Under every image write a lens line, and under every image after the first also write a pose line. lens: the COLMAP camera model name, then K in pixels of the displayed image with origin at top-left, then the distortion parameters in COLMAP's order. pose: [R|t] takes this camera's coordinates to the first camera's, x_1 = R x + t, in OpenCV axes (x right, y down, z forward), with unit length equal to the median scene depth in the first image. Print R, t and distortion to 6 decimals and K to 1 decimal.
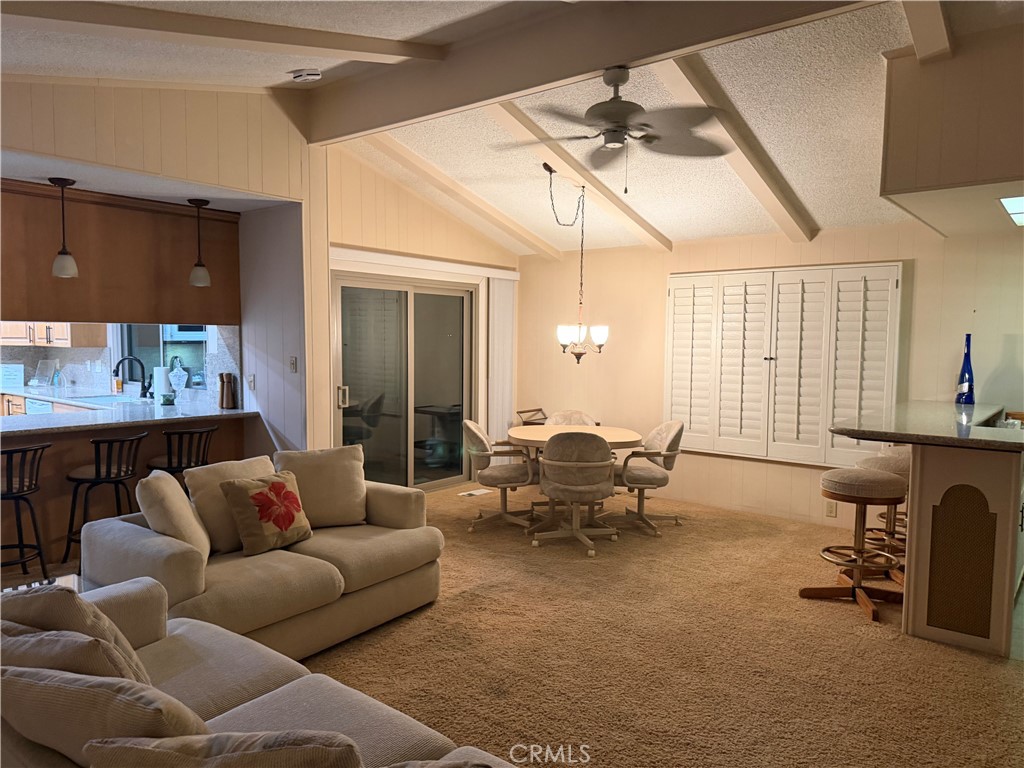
lens RADIAL K [[715.6, 0, 501.8], [0, 715.6, 390.8], [0, 0, 1]] dist [0.053802, -0.091449]
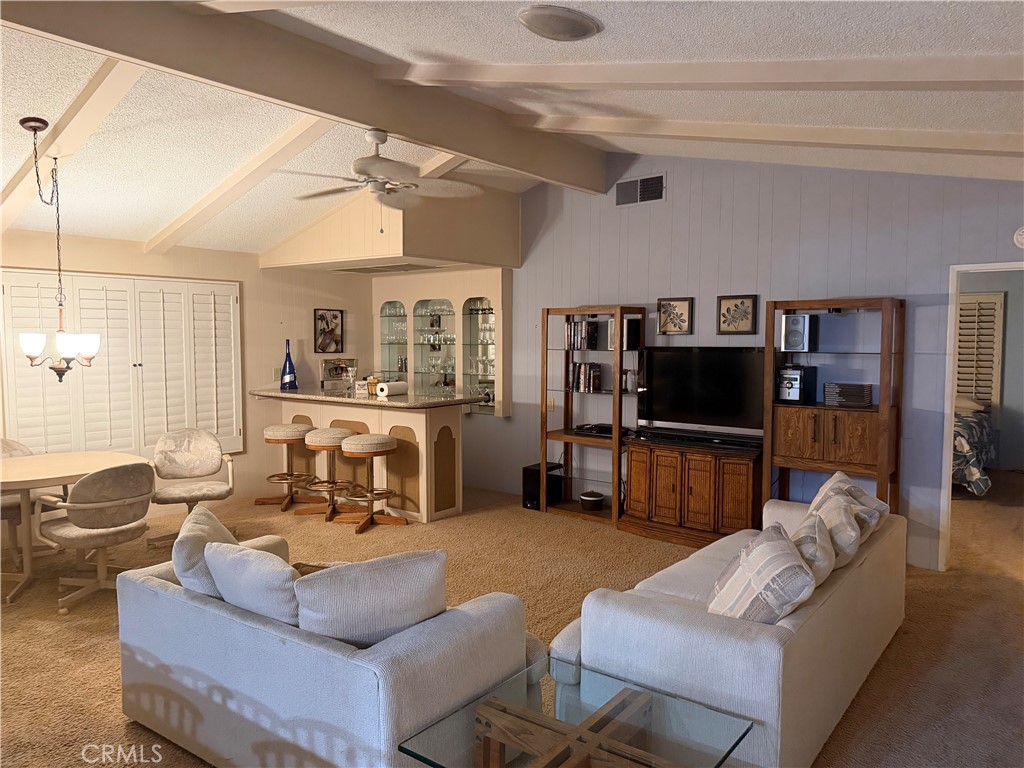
lens RADIAL K [[715.6, 0, 522.3], [0, 715.6, 386.3], [0, 0, 1]] dist [0.053802, -0.091449]
pose [[-0.047909, -0.076364, 0.995928, -0.741961], [0.070620, 0.994319, 0.079638, -0.063909], [-0.996352, 0.074148, -0.042244, 0.566279]]
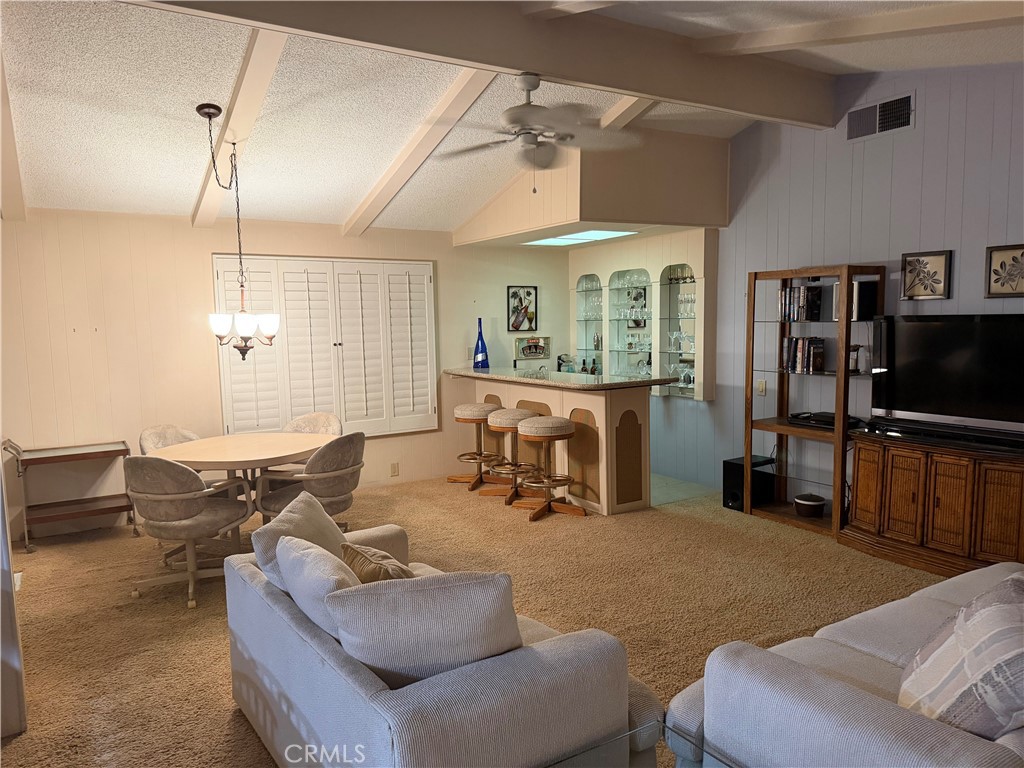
lens RADIAL K [[715.6, 0, 515.0], [0, 715.6, 393.4], [0, 0, 1]] dist [0.053802, -0.091449]
pose [[0.301545, -0.113356, 0.946690, -0.619135], [0.091032, 0.991794, 0.089761, -0.048910], [-0.949096, 0.059112, 0.309390, 0.482038]]
